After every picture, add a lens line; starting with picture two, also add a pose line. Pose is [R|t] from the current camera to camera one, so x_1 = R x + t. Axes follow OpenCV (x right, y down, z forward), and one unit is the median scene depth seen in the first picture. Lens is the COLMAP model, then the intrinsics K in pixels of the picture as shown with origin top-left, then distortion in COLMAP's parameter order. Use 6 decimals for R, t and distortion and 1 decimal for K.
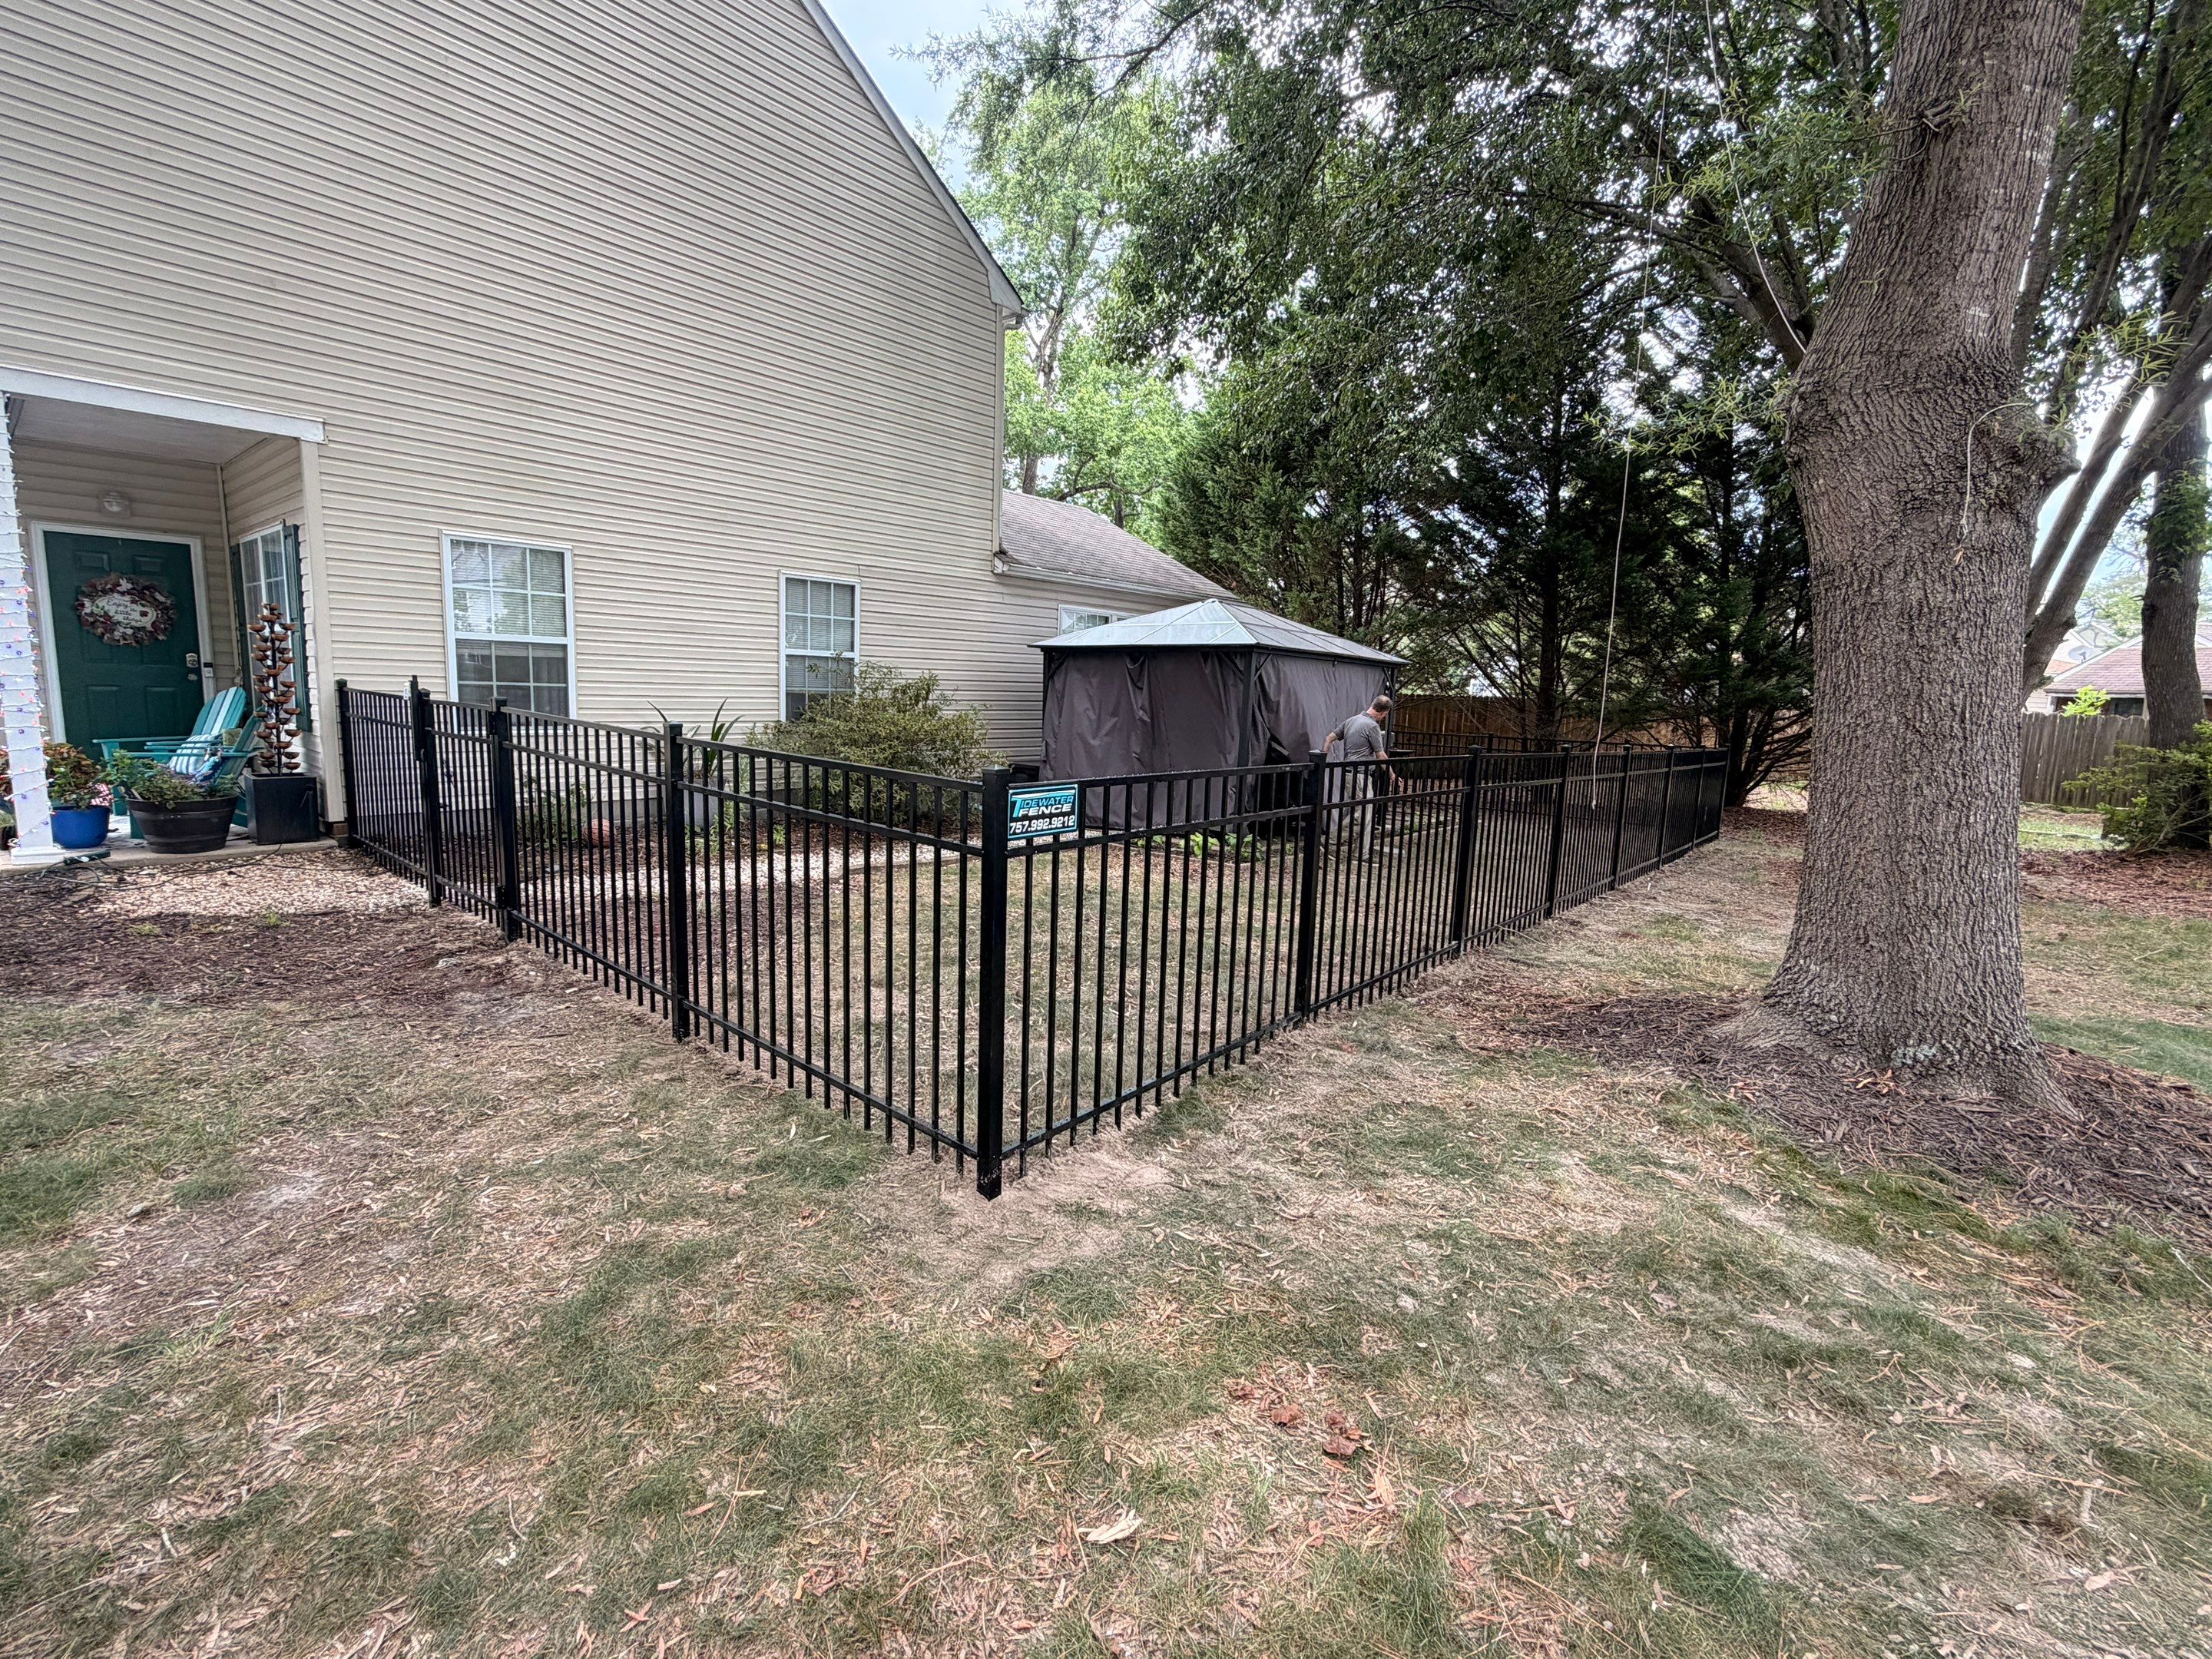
lens RADIAL K [[1018.5, 0, 1105.3], [0, 1018.5, 831.0], [0, 0, 1]] dist [0.000673, -0.000115]
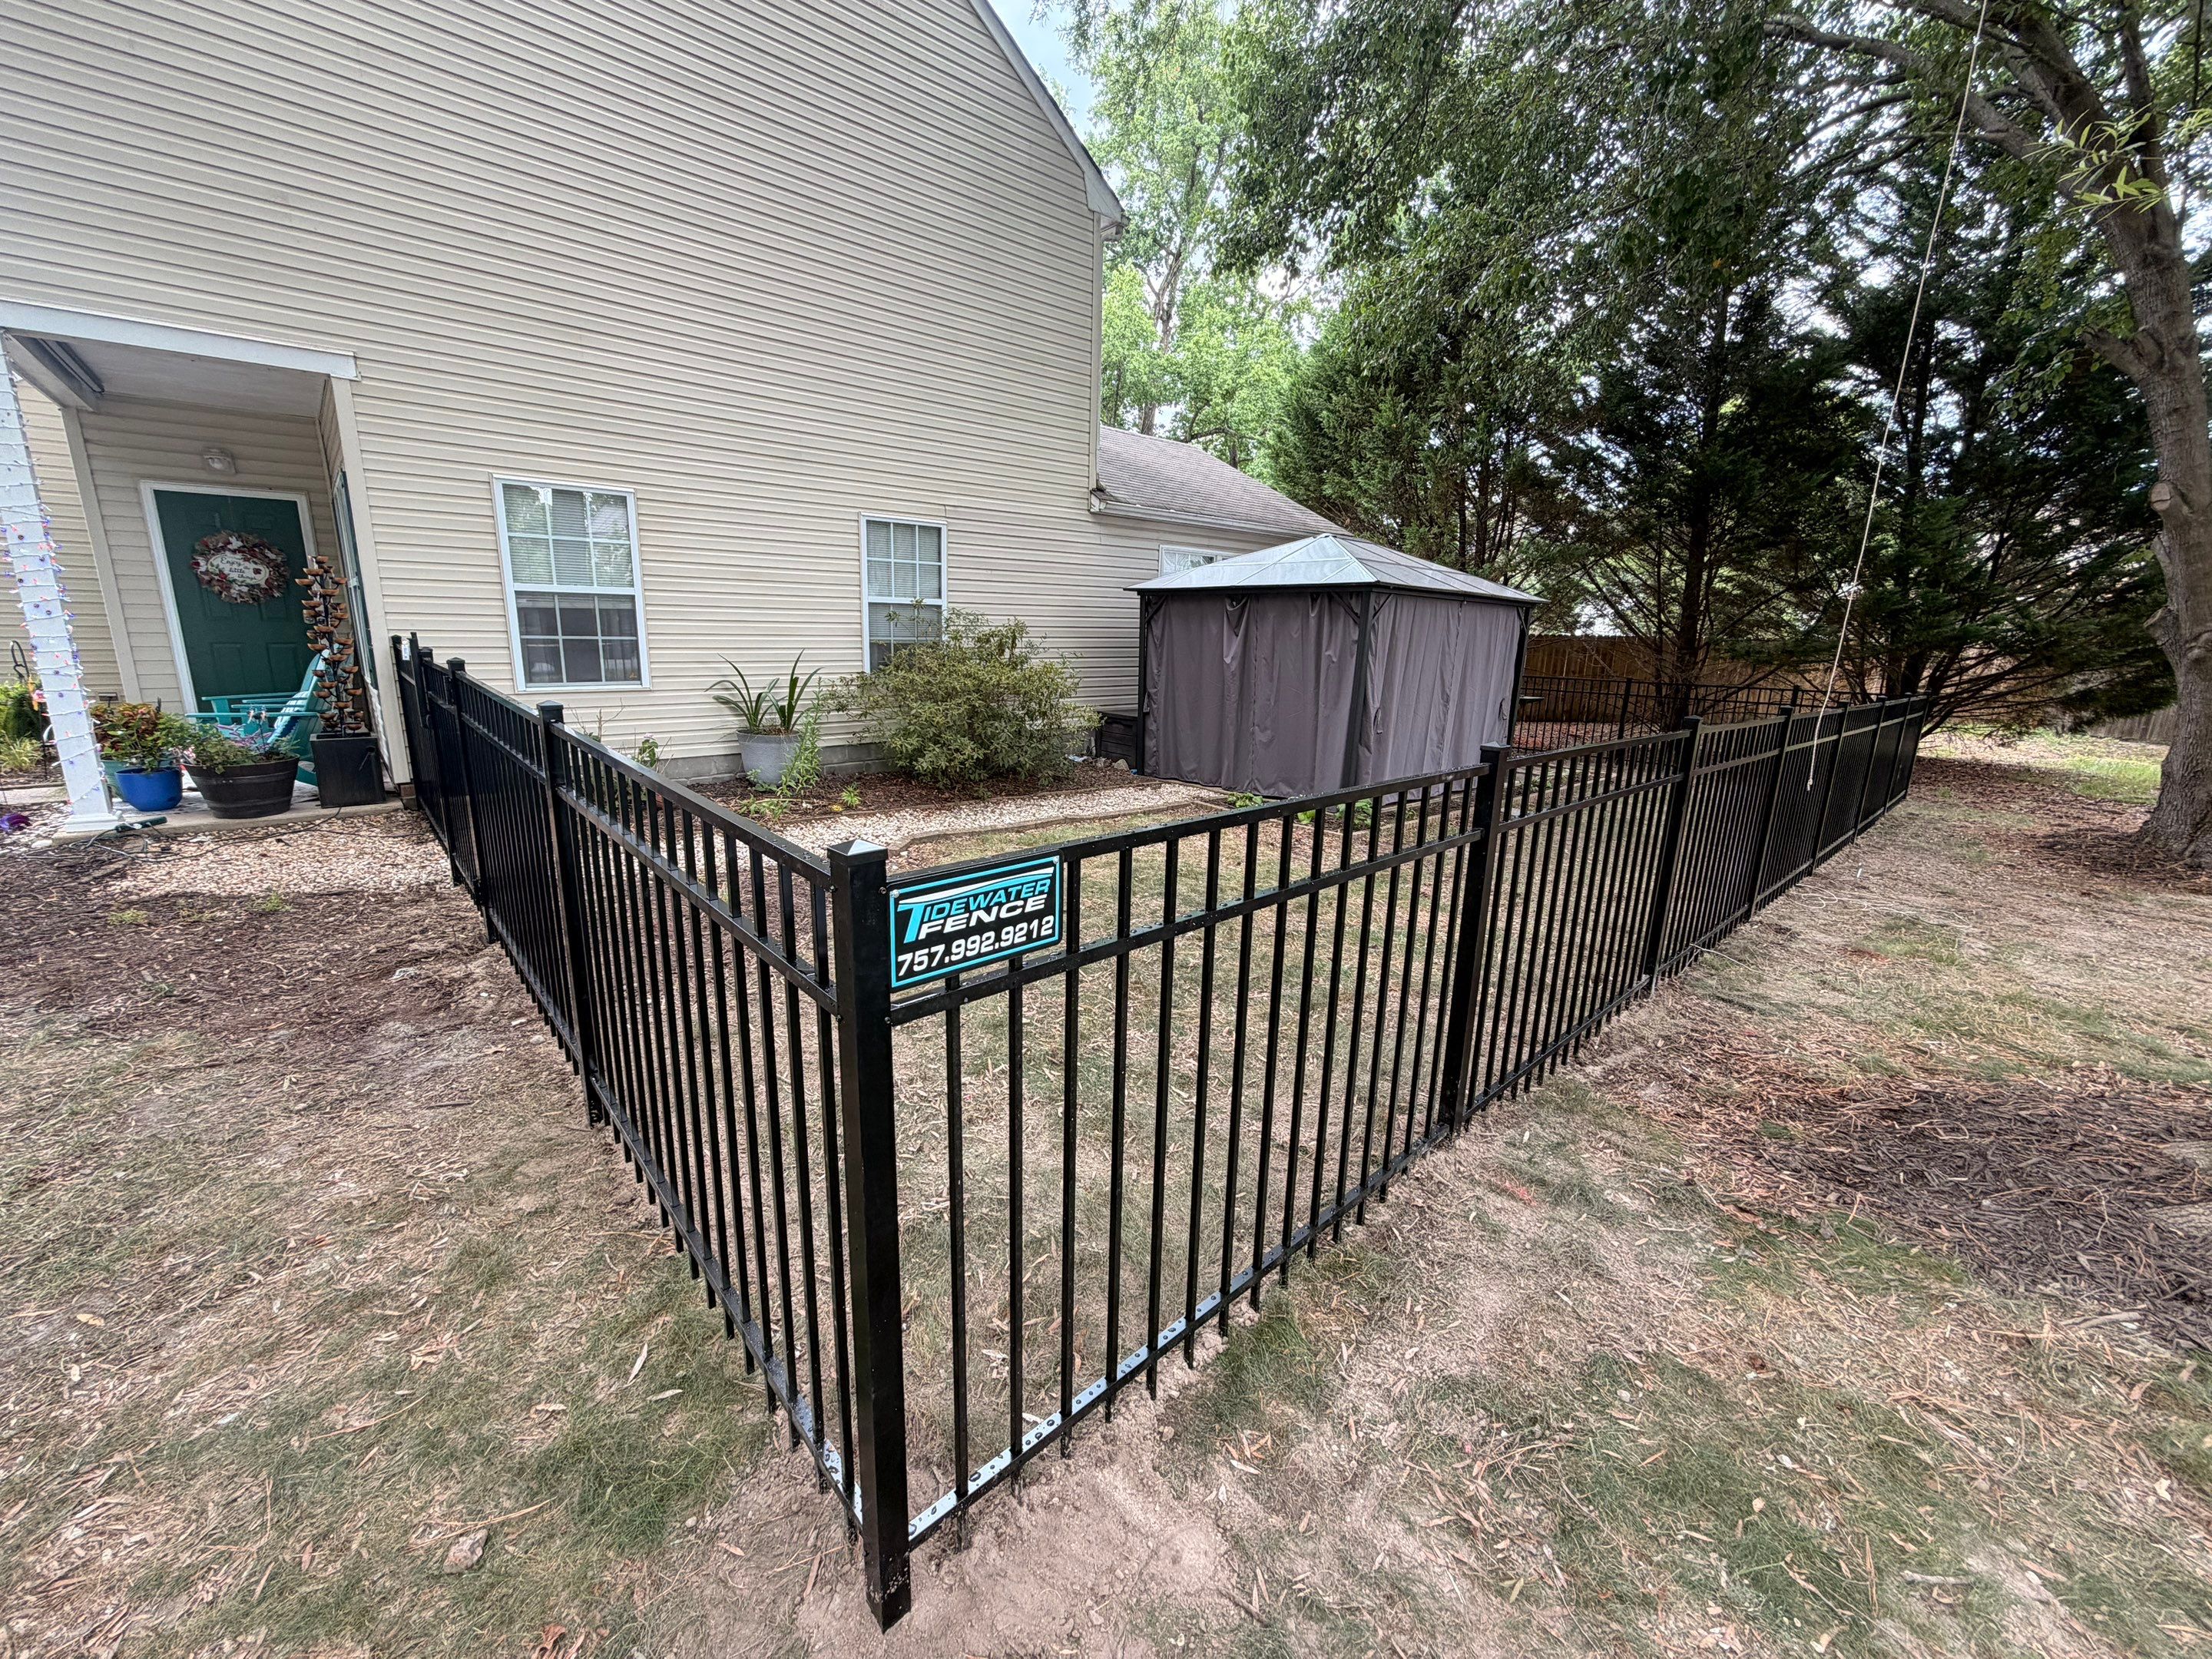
lens RADIAL K [[878.0, 0, 1103.4], [0, 878.0, 820.9], [0, 0, 1]] dist [-0.001034, 0.000025]
pose [[0.991138, 0.018244, -0.131579, 0.020255], [-0.008134, 0.997001, 0.076966, -0.037817], [0.132588, -0.075213, 0.988313, 0.223139]]
